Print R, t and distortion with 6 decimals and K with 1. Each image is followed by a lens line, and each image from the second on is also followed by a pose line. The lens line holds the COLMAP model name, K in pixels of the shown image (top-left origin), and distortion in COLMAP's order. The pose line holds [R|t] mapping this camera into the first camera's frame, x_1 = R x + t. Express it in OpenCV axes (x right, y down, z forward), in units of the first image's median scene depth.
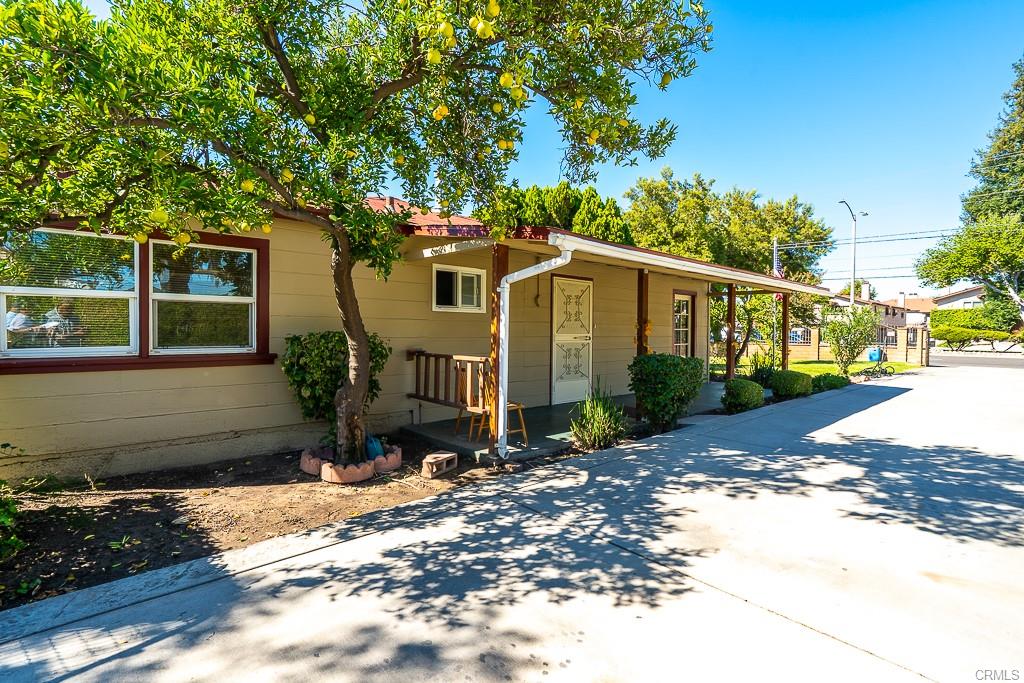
lens RADIAL K [[484.0, 0, 512.0], [0, 484.0, 341.5], [0, 0, 1]] dist [-0.025039, 0.000105]
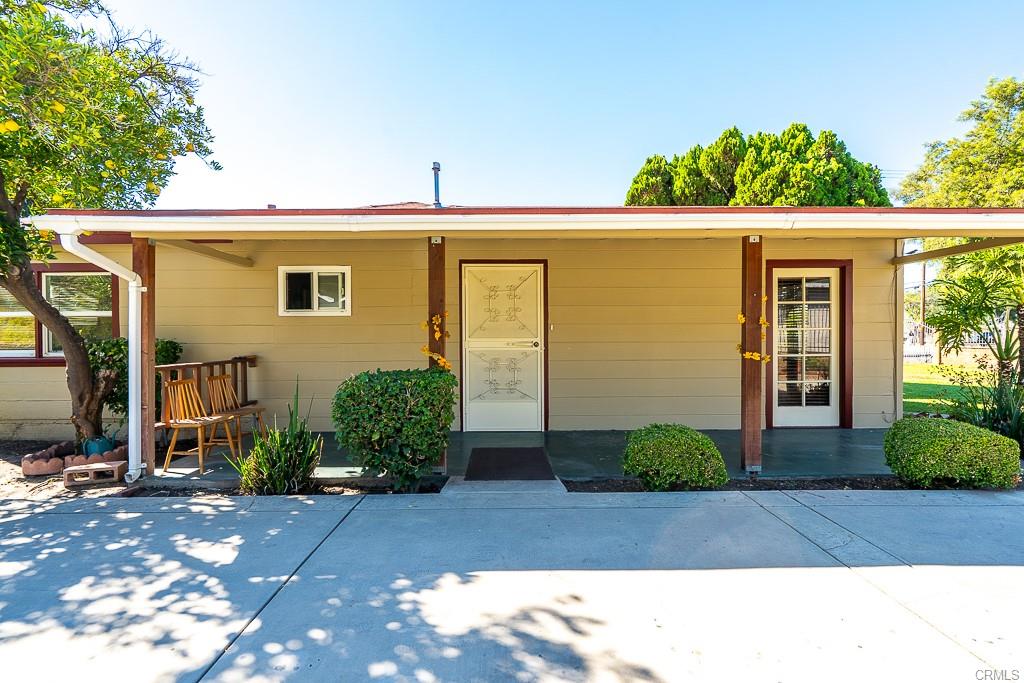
lens RADIAL K [[468.3, 0, 512.0], [0, 468.3, 341.5], [0, 0, 1]] dist [0.000966, 0.000646]
pose [[0.747477, -0.000464, -0.664288, 0.750690], [-0.005835, 0.999957, -0.007264, -0.007351], [0.664262, 0.009306, 0.747441, 0.577631]]
